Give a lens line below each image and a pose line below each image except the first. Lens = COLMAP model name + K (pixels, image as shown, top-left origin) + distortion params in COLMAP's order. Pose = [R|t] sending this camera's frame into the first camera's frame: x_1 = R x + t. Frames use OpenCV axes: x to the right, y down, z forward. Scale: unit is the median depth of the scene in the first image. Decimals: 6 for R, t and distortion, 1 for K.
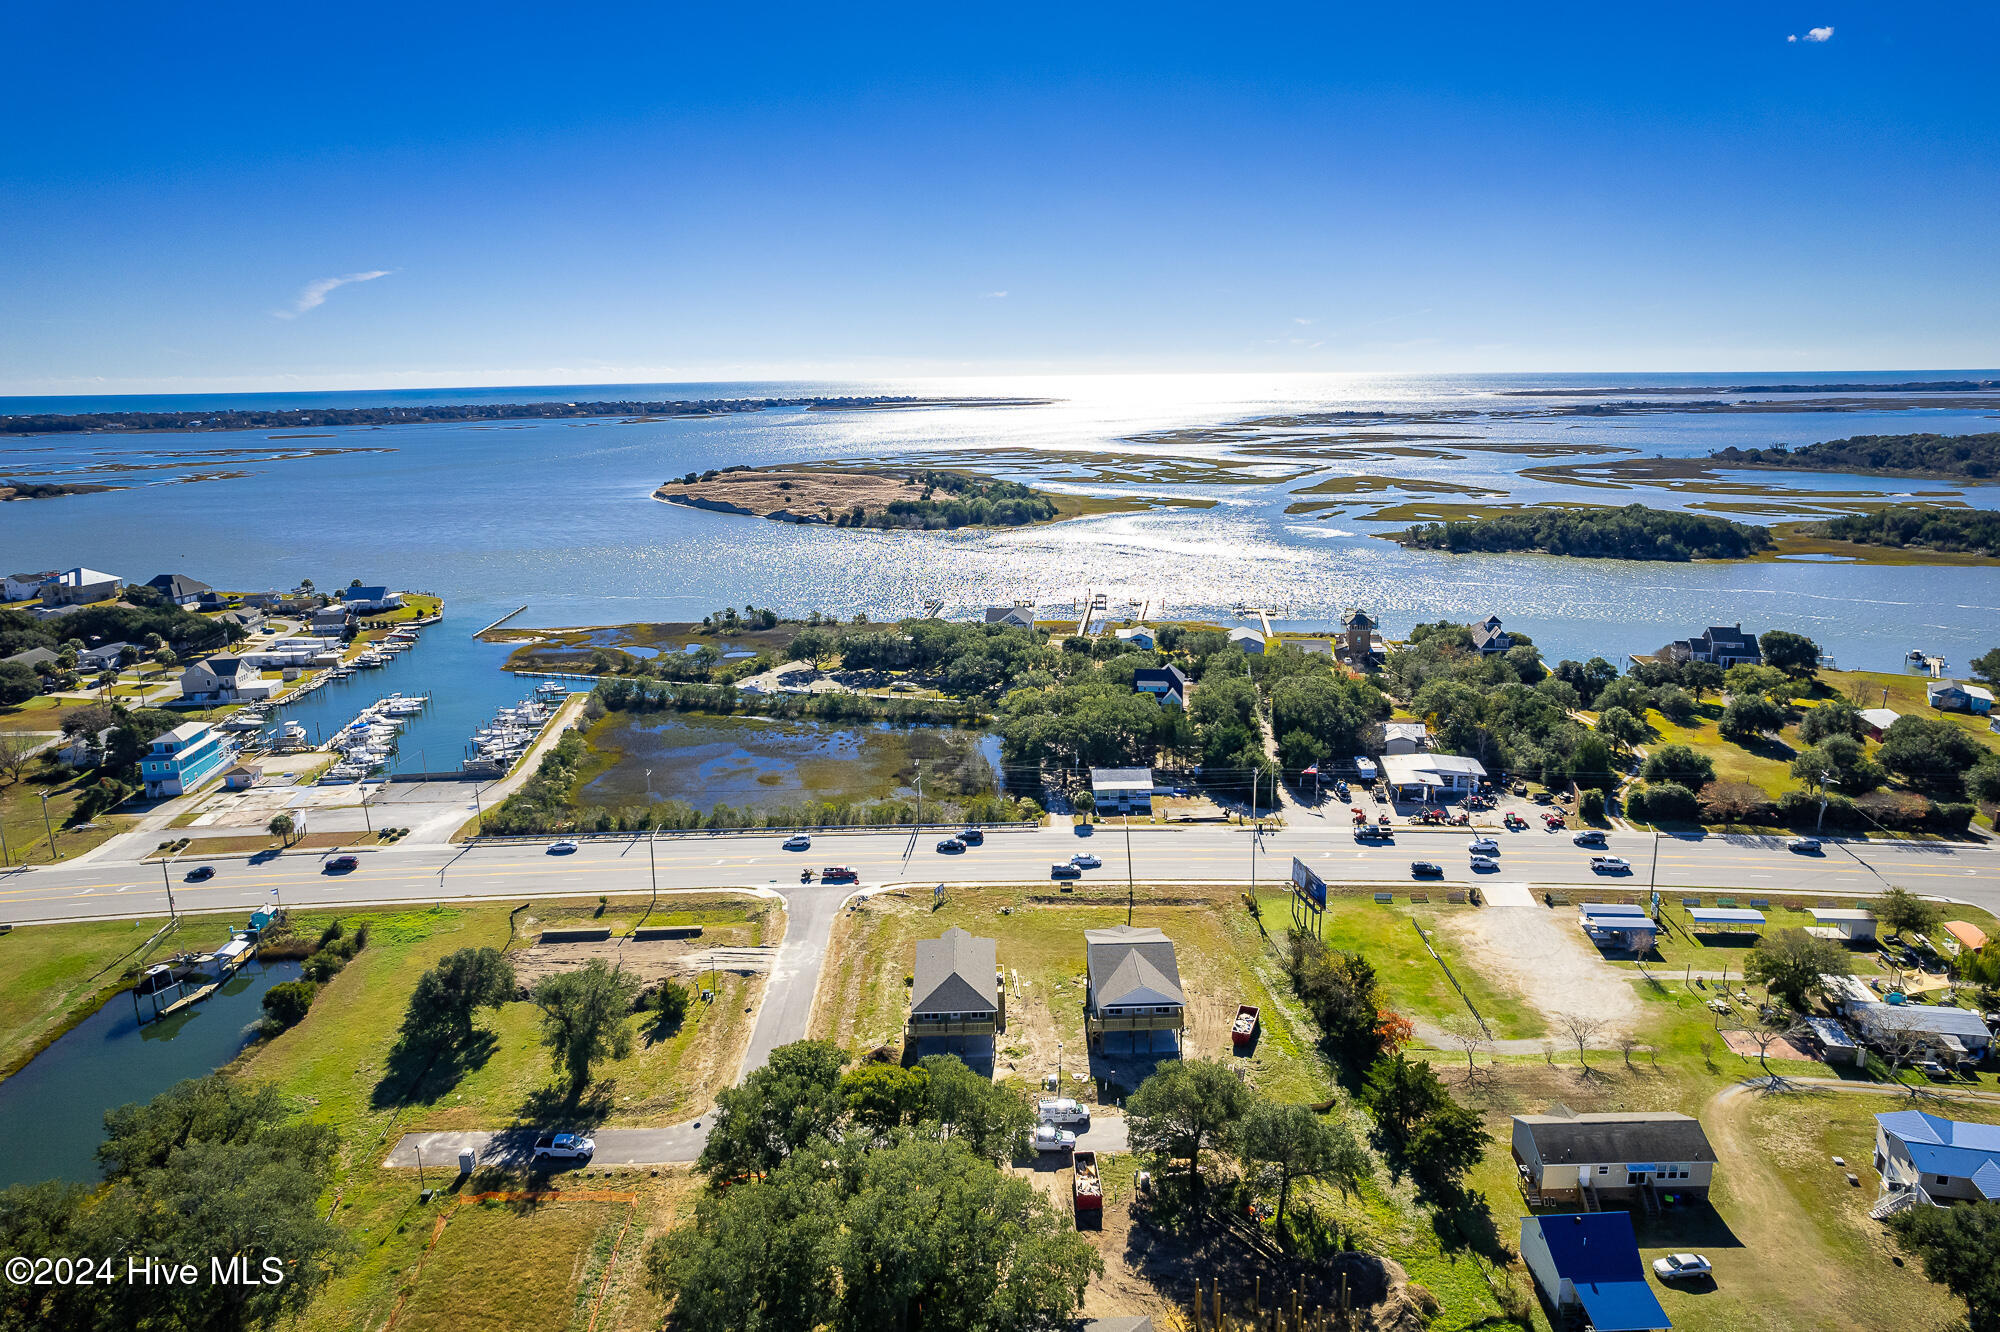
lens RADIAL K [[1305.6, 0, 1009.7], [0, 1305.6, 673.9], [0, 0, 1]] dist [-0.068402, 0.057675]
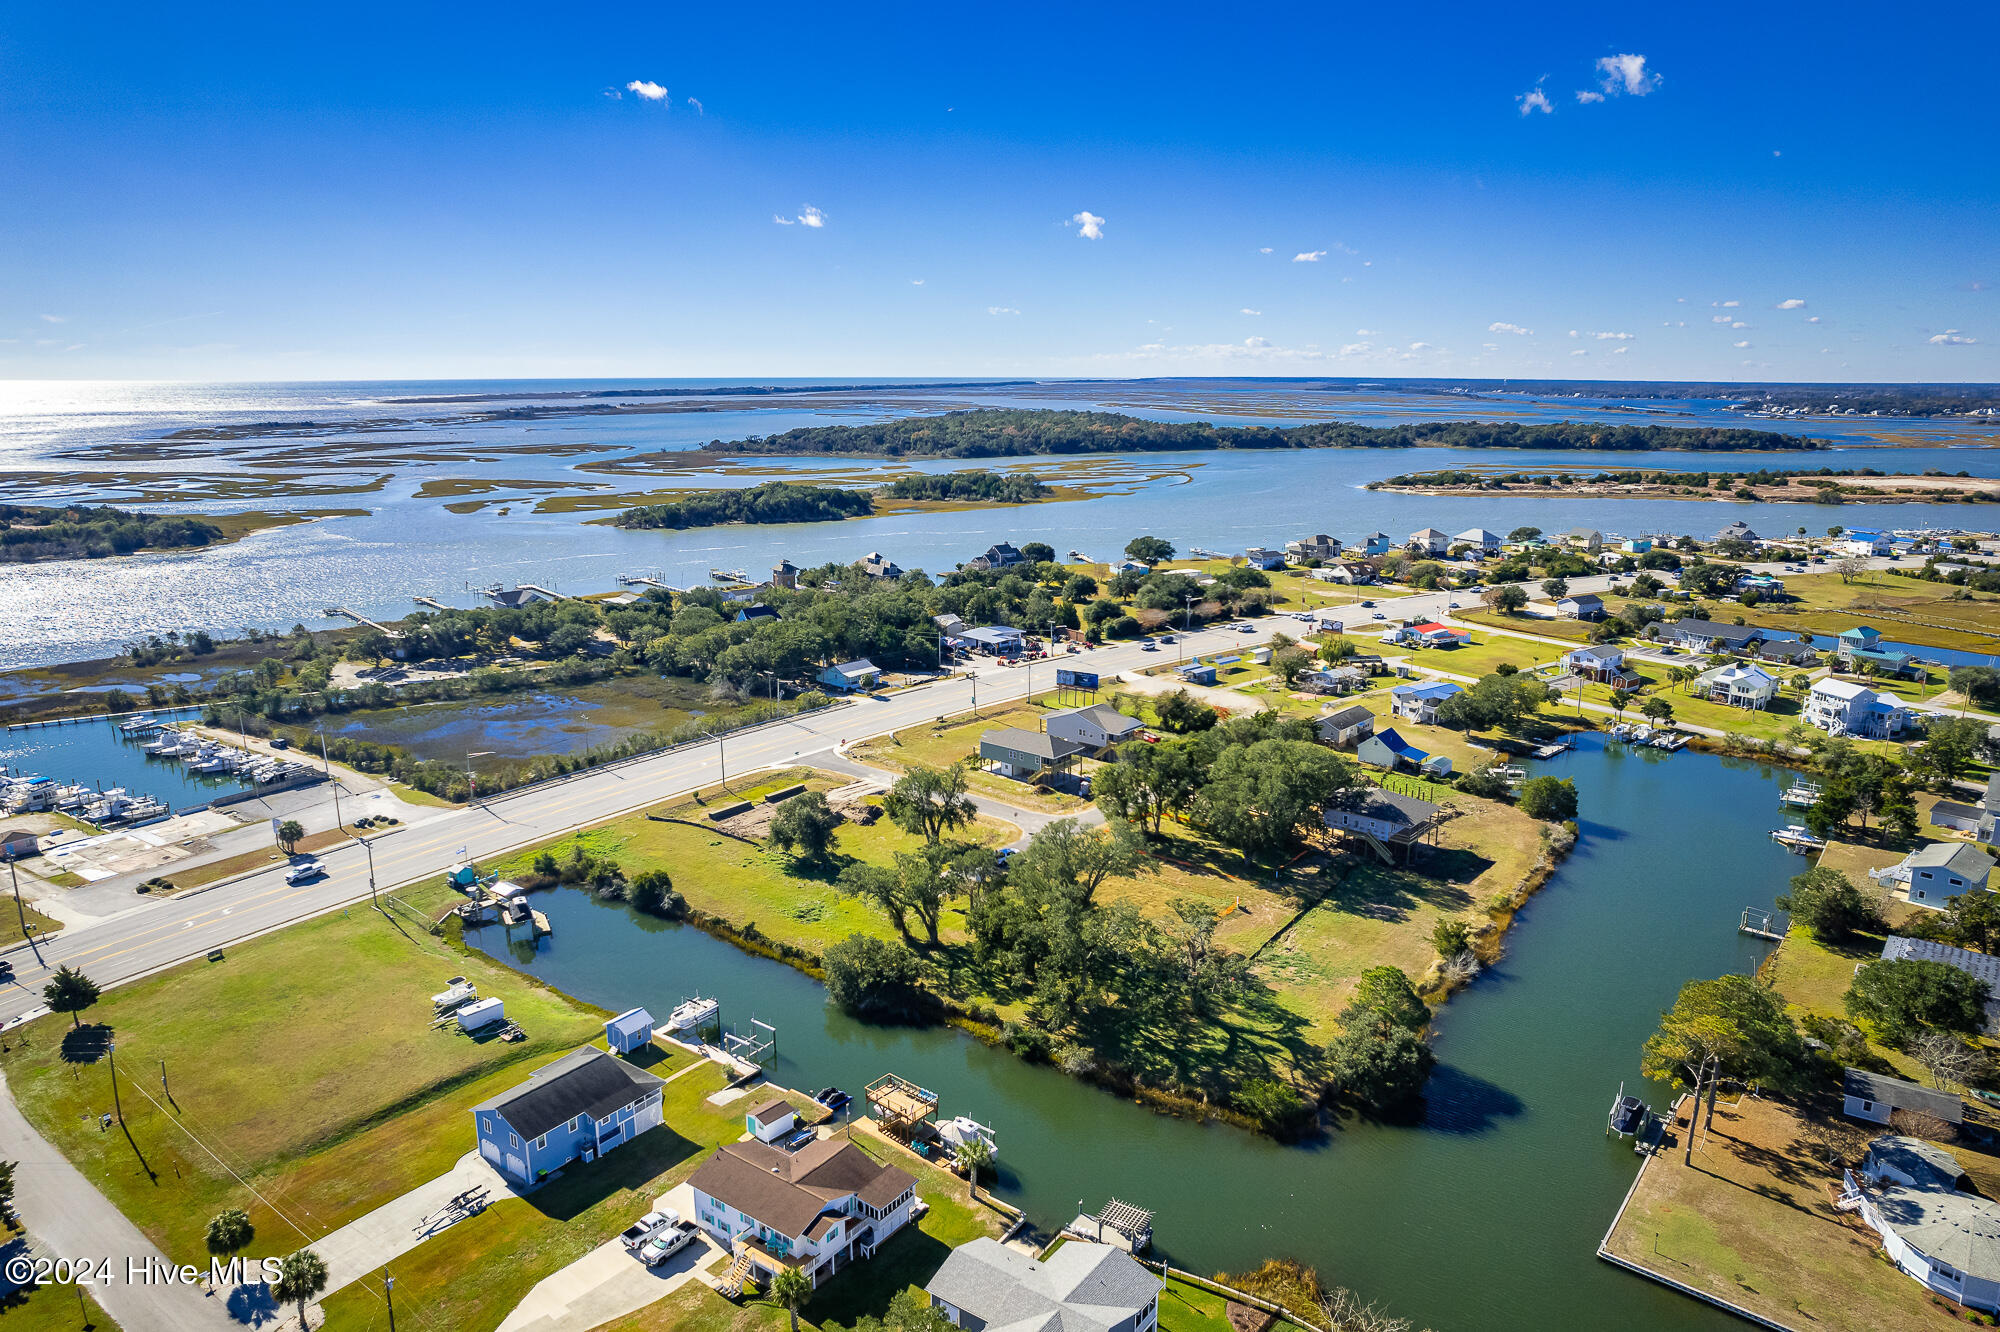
lens RADIAL K [[1305.6, 0, 1010.5], [0, 1305.6, 677.1], [0, 0, 1]] dist [-0.068402, 0.057675]
pose [[0.661186, -0.157474, 0.733509, -0.600915], [0.159758, 0.984851, 0.067427, 0.015954], [-0.733015, 0.072602, 0.676327, -0.046197]]
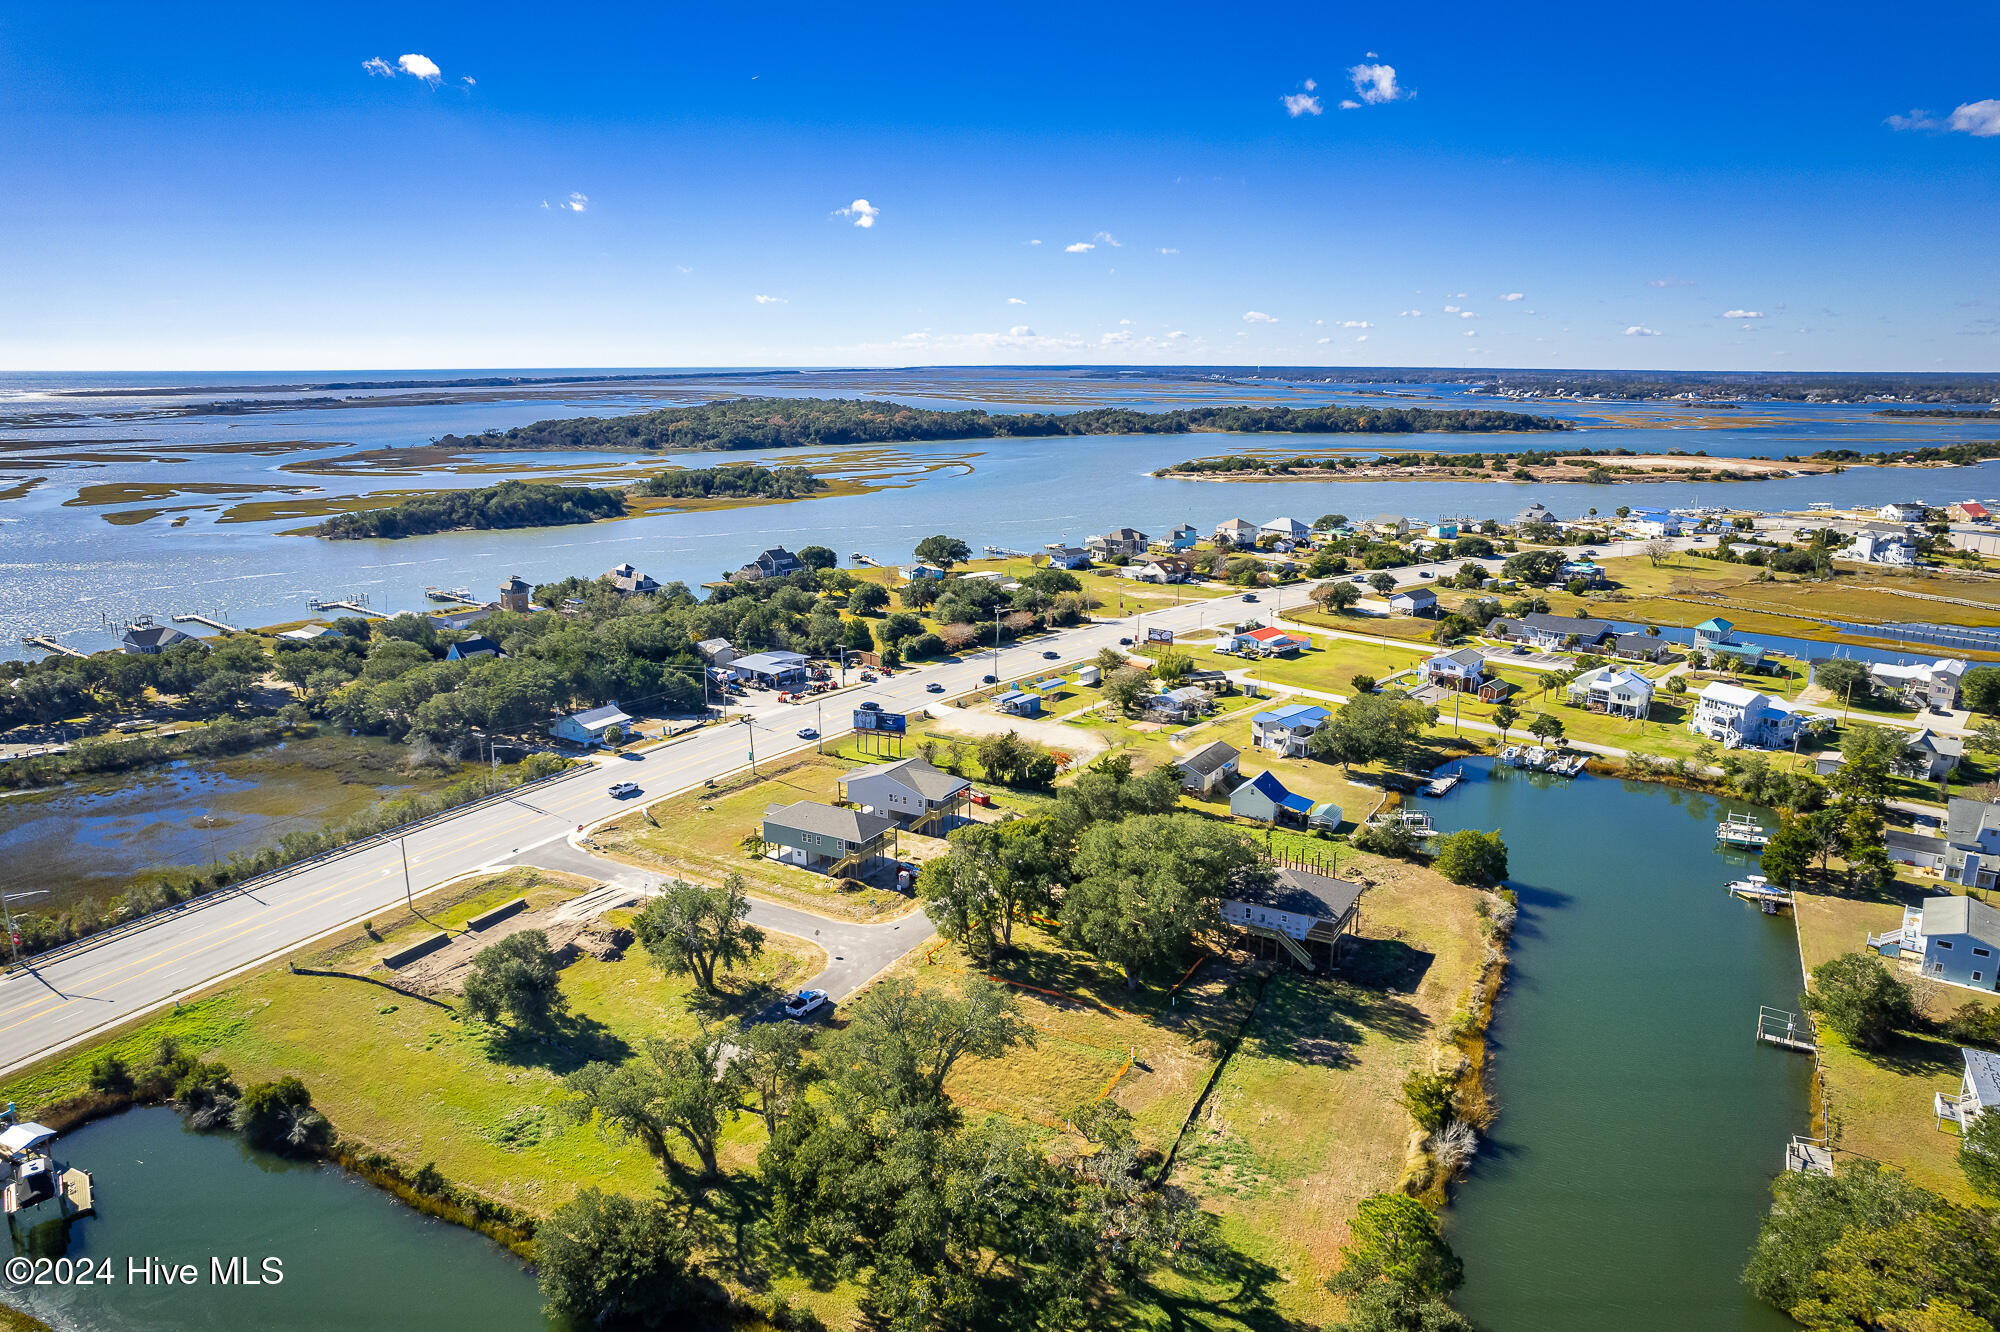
lens RADIAL K [[1305.6, 0, 1011.9], [0, 1305.6, 675.8], [0, 0, 1]] dist [-0.068402, 0.057675]
pose [[0.518456, -0.187351, 0.834328, -0.470745], [0.185587, 0.977100, 0.104085, -0.002989], [-0.834722, 0.100877, 0.541353, 0.074249]]
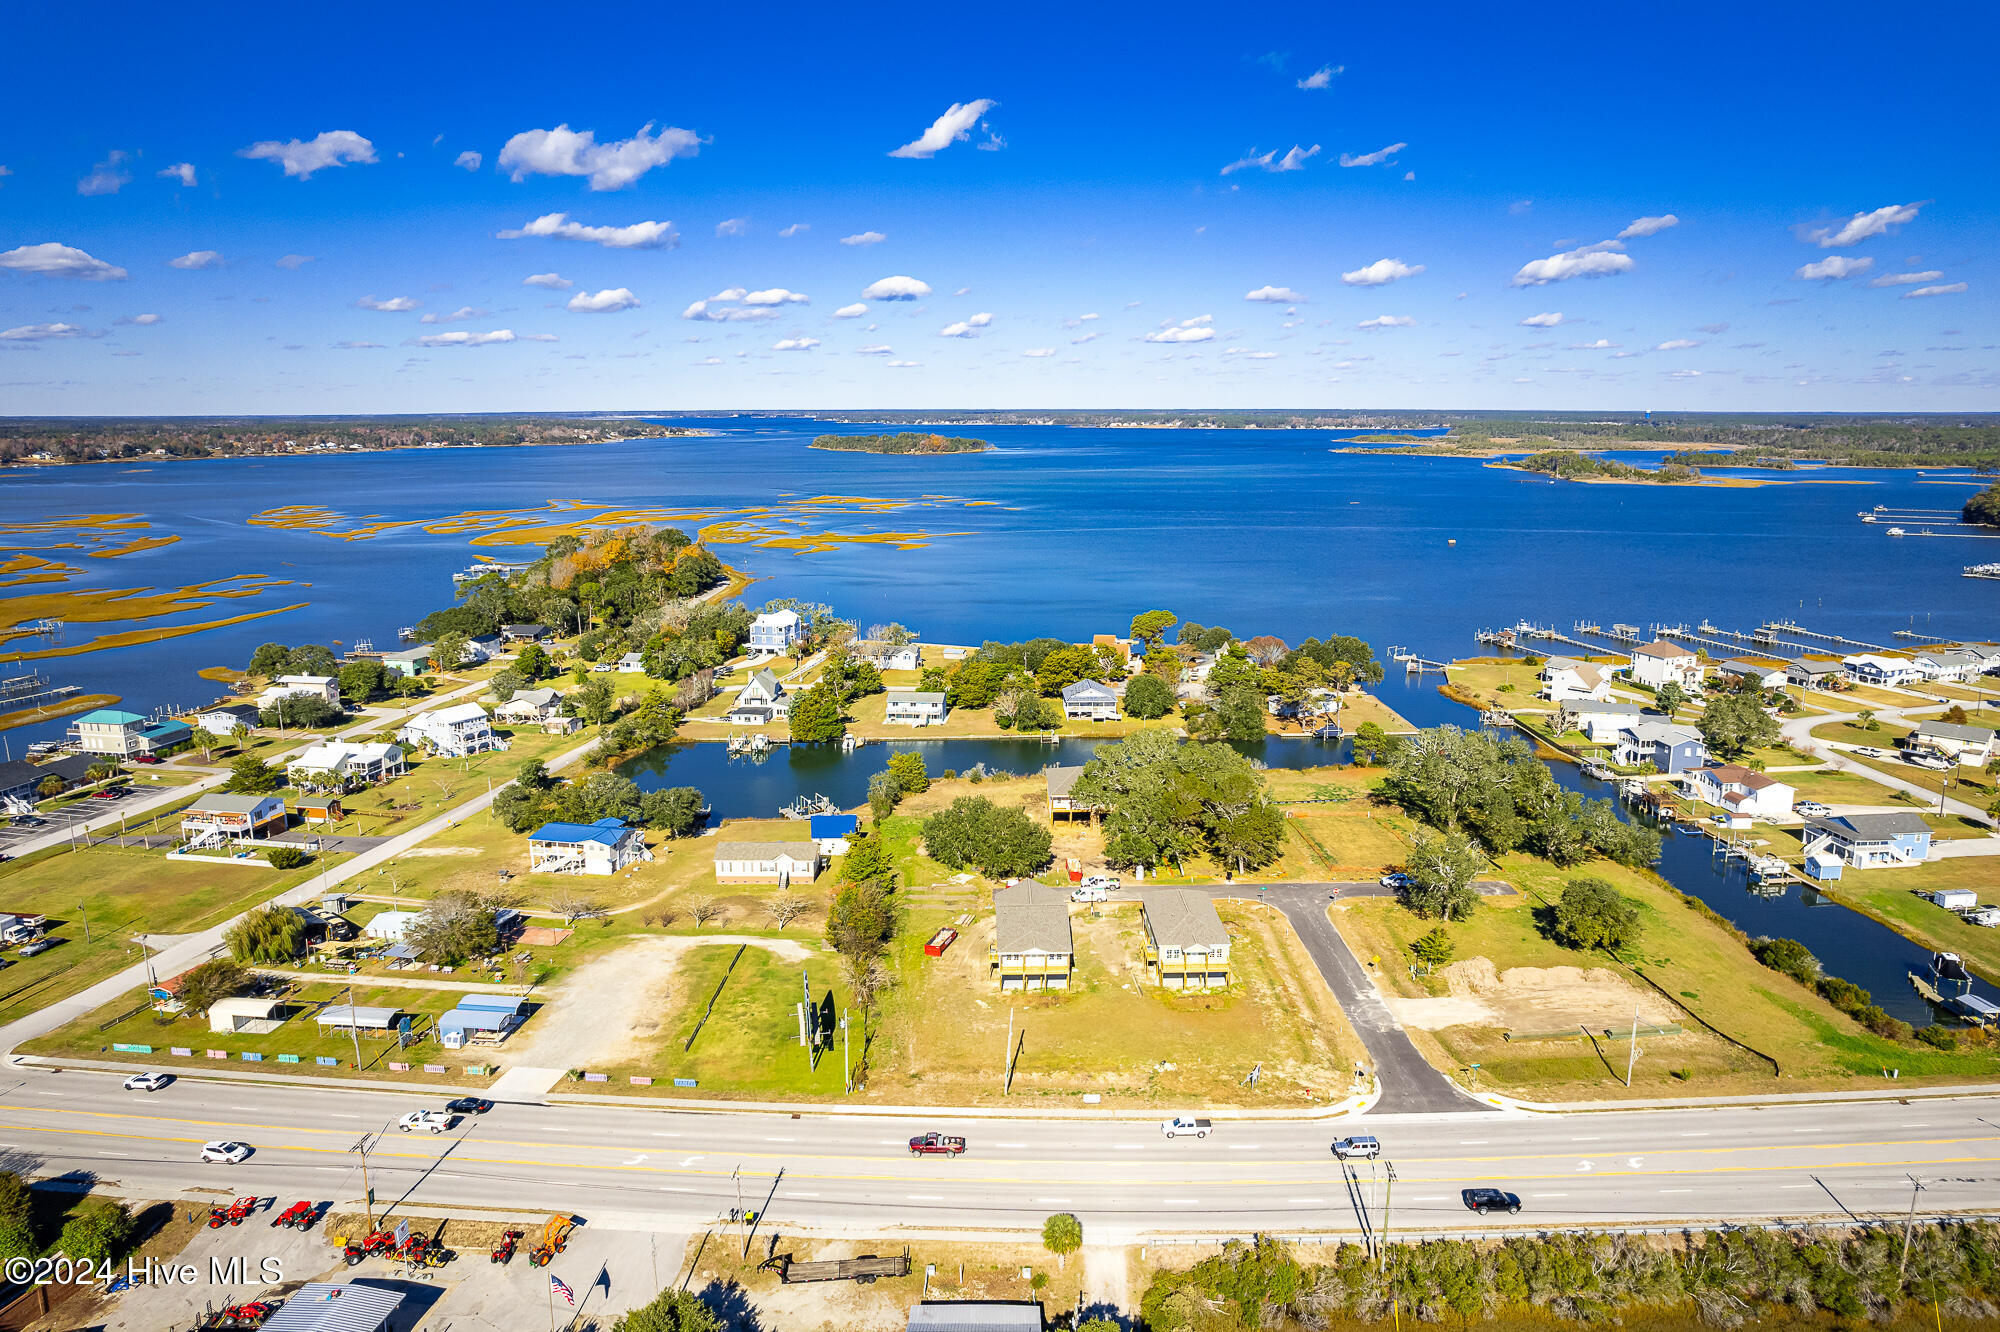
lens RADIAL K [[1305.6, 0, 1012.1], [0, 1305.6, 665.1], [0, 0, 1]] dist [-0.068402, 0.057675]
pose [[-0.999863, 0.015414, 0.006093, 0.049526], [0.016553, 0.909894, 0.414511, -0.221949], [0.000845, 0.414555, -0.910024, 0.946897]]
